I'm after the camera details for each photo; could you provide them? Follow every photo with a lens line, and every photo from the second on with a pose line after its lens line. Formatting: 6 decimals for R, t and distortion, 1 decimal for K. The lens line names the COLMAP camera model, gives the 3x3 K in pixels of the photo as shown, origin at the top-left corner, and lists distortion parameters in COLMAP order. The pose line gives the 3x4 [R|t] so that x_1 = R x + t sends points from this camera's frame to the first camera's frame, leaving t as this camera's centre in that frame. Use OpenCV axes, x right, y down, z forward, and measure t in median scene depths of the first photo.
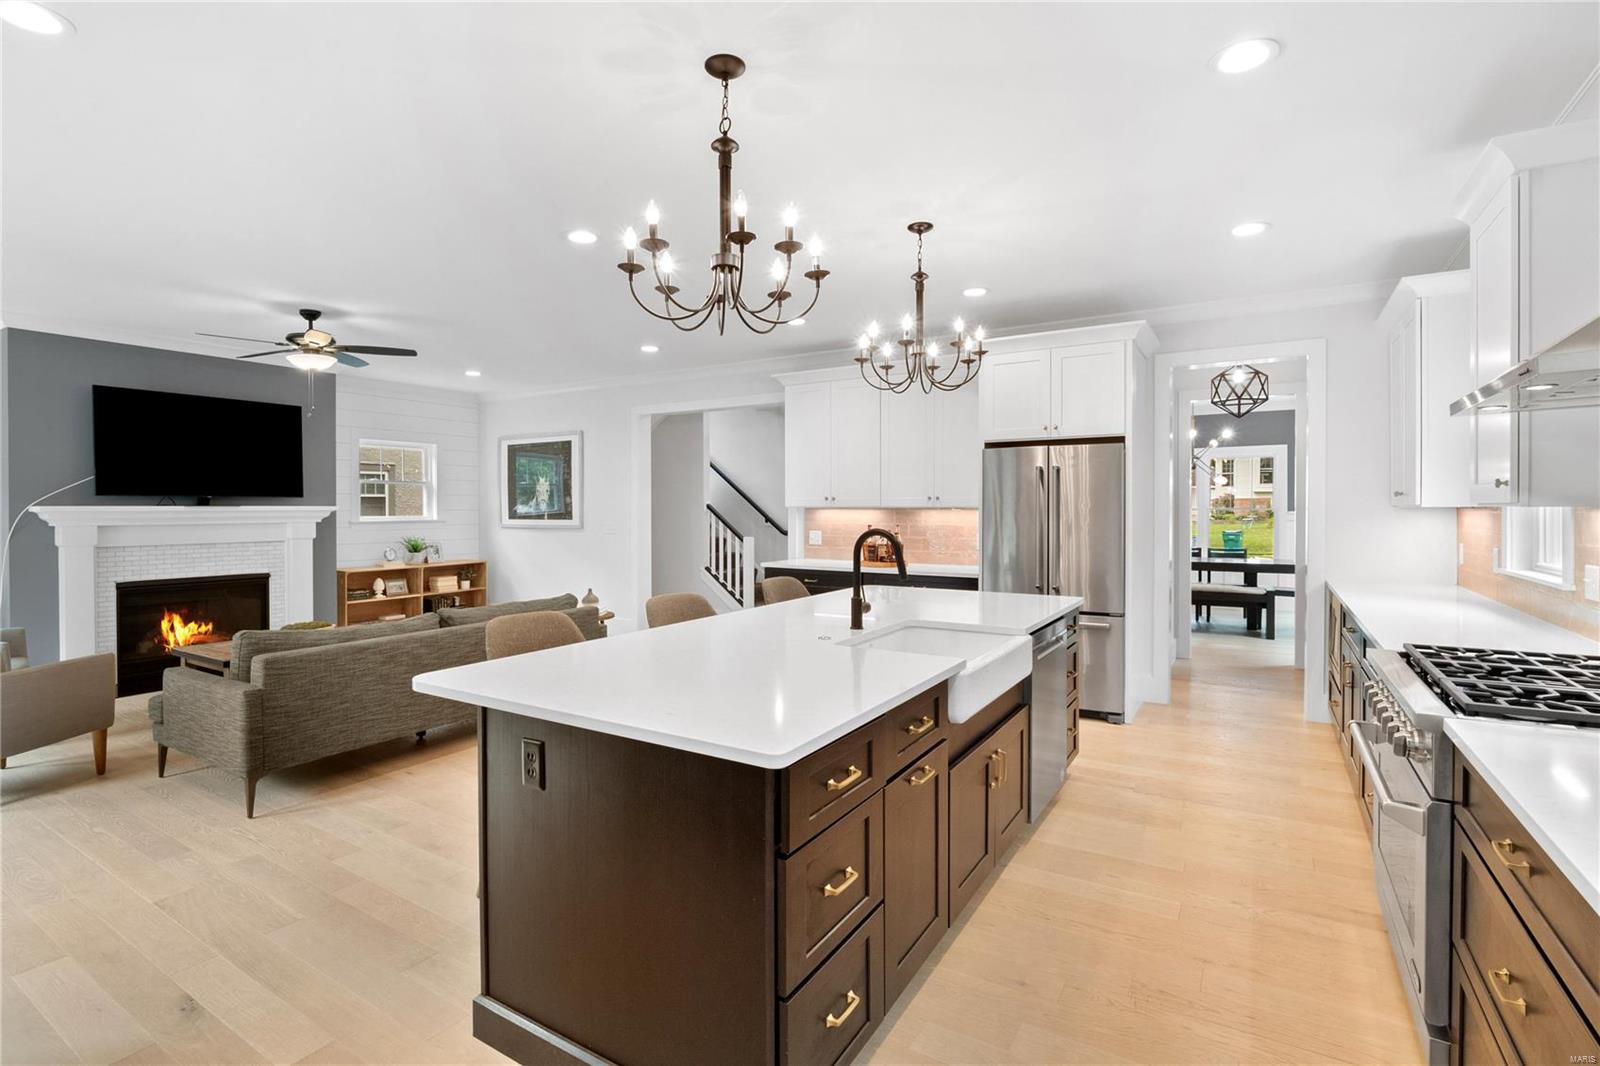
lens RADIAL K [[751.0, 0, 803.8], [0, 751.0, 521.8], [0, 0, 1]] dist [-0.014874, -0.000390]
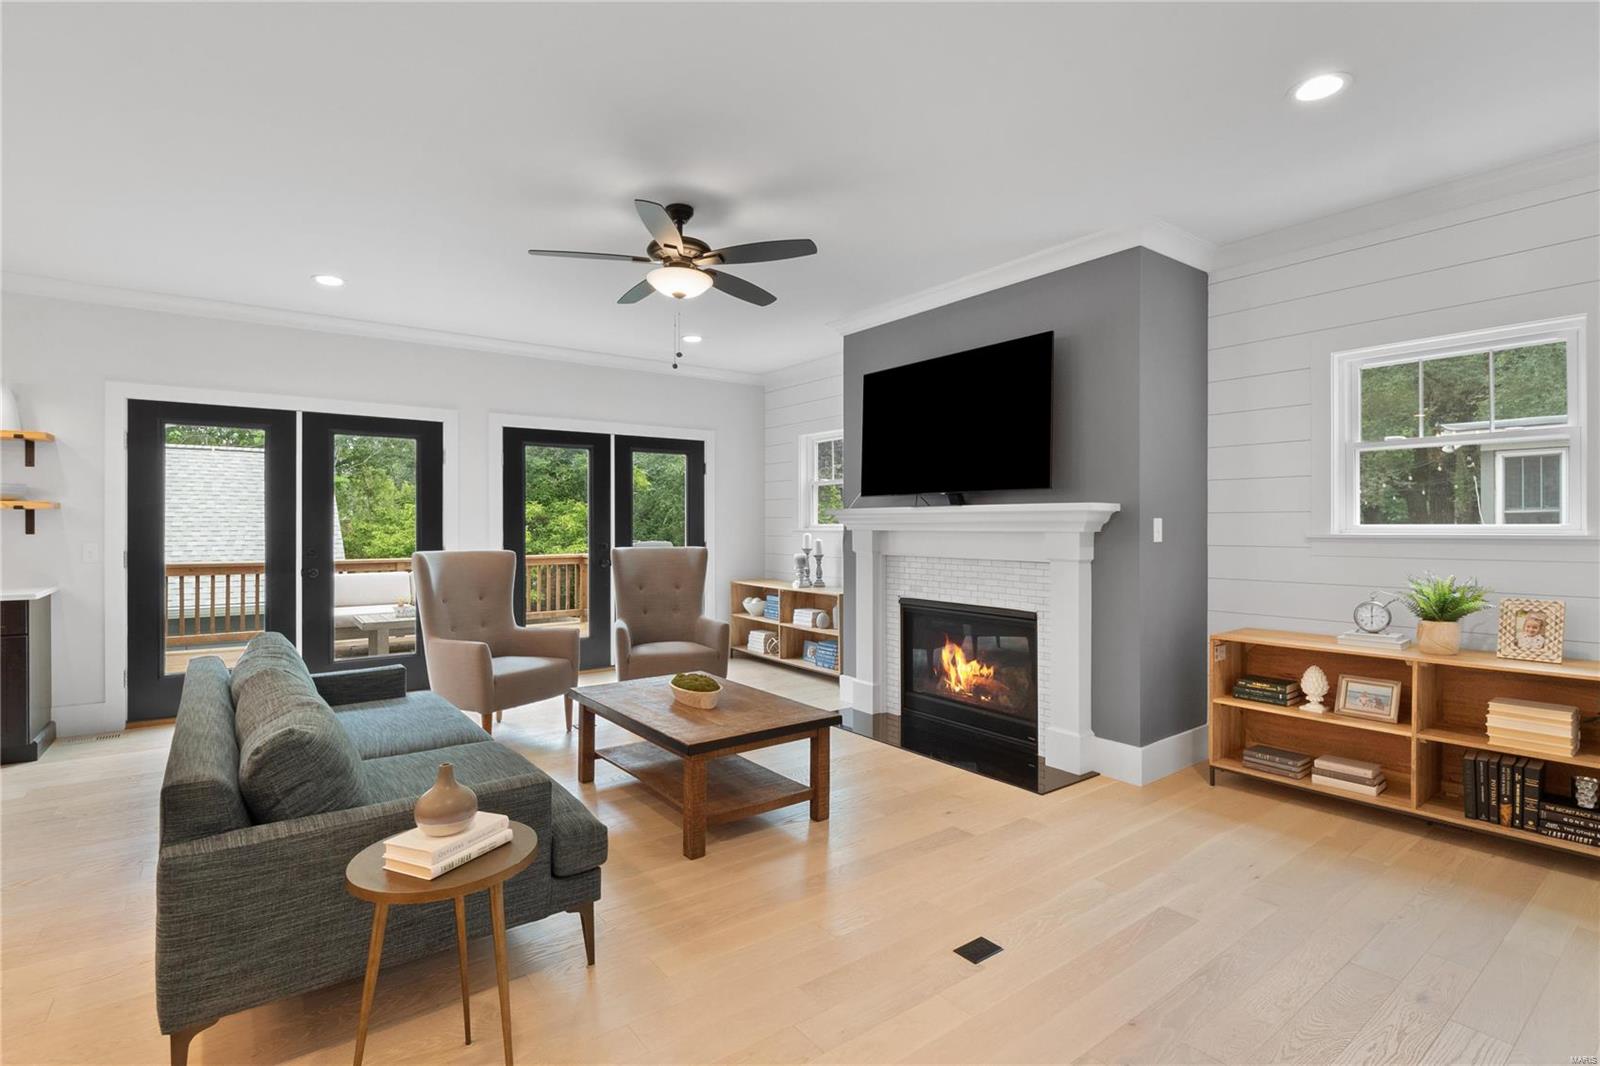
lens RADIAL K [[761.8, 0, 781.9], [0, 761.8, 532.0], [0, 0, 1]] dist [0.000532, 0.000138]
pose [[-0.378870, 0.008286, -0.925413, -0.048671], [-0.017478, 0.999718, 0.016106, -0.004489], [0.925285, 0.022276, -0.378618, 0.992847]]
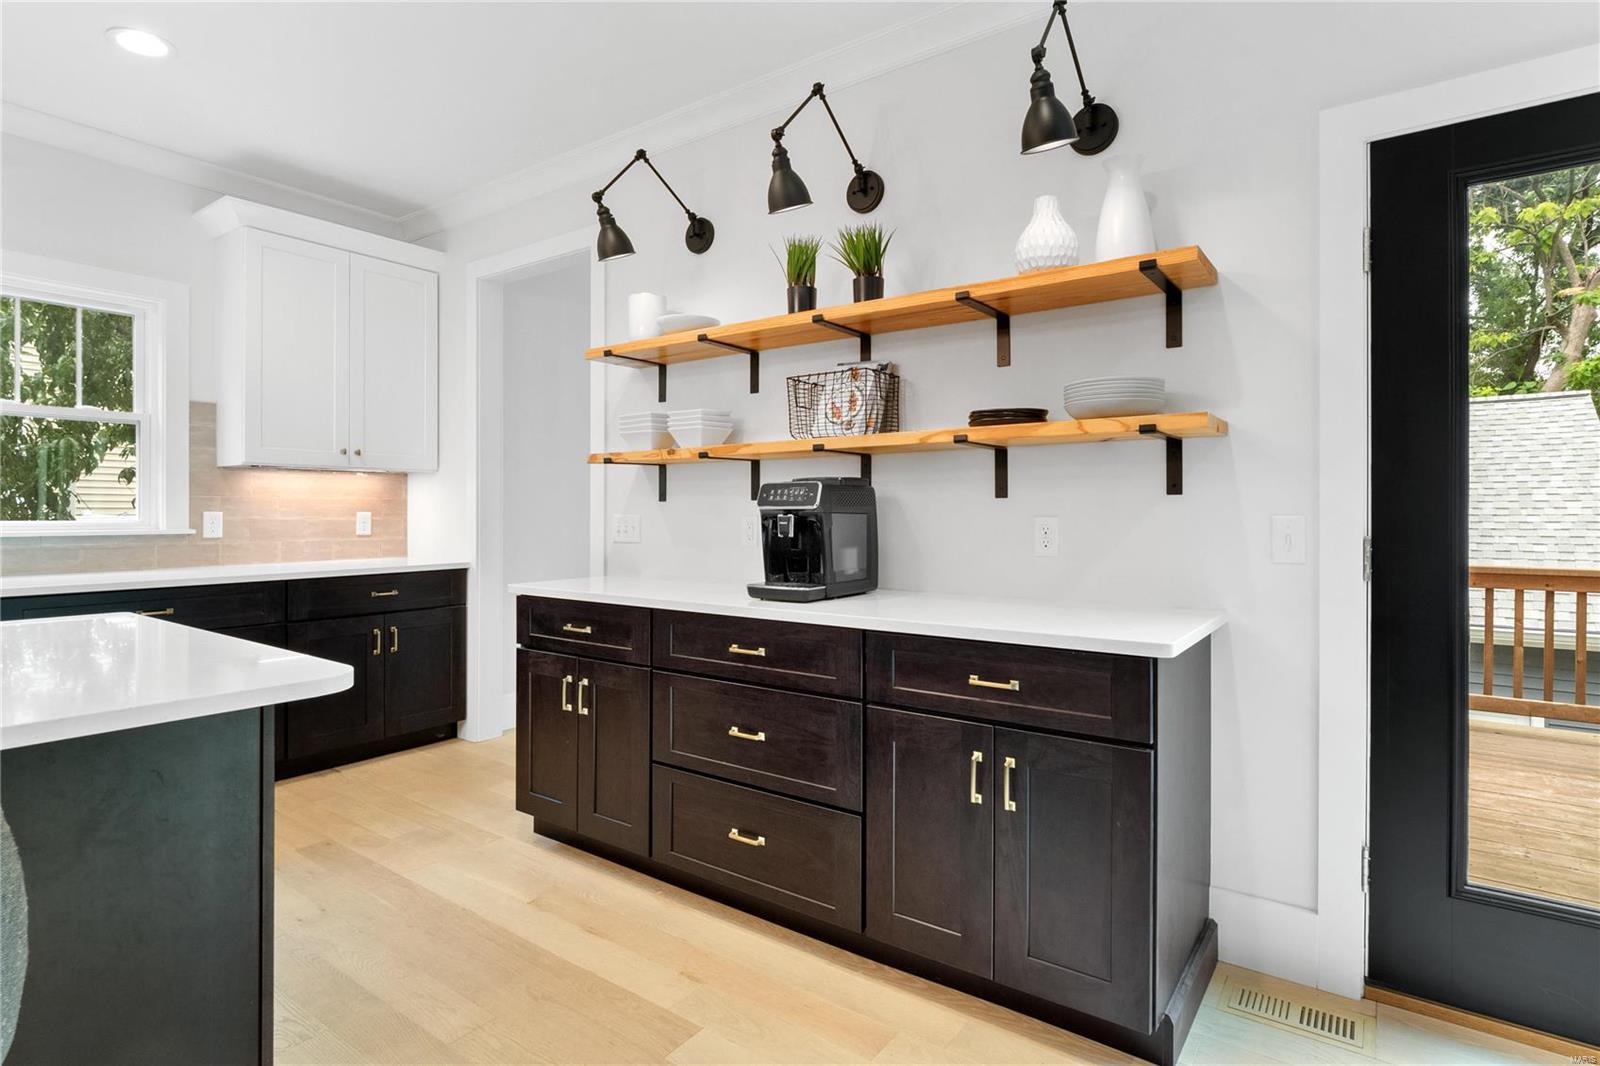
lens RADIAL K [[824.6, 0, 793.2], [0, 824.6, 508.1], [0, 0, 1]] dist [-0.007984, 0.000056]
pose [[-0.996283, -0.000987, 0.086134, -0.283973], [0.000350, 0.999880, 0.015508, 0.019433], [-0.086139, 0.015480, -0.996163, 0.491967]]
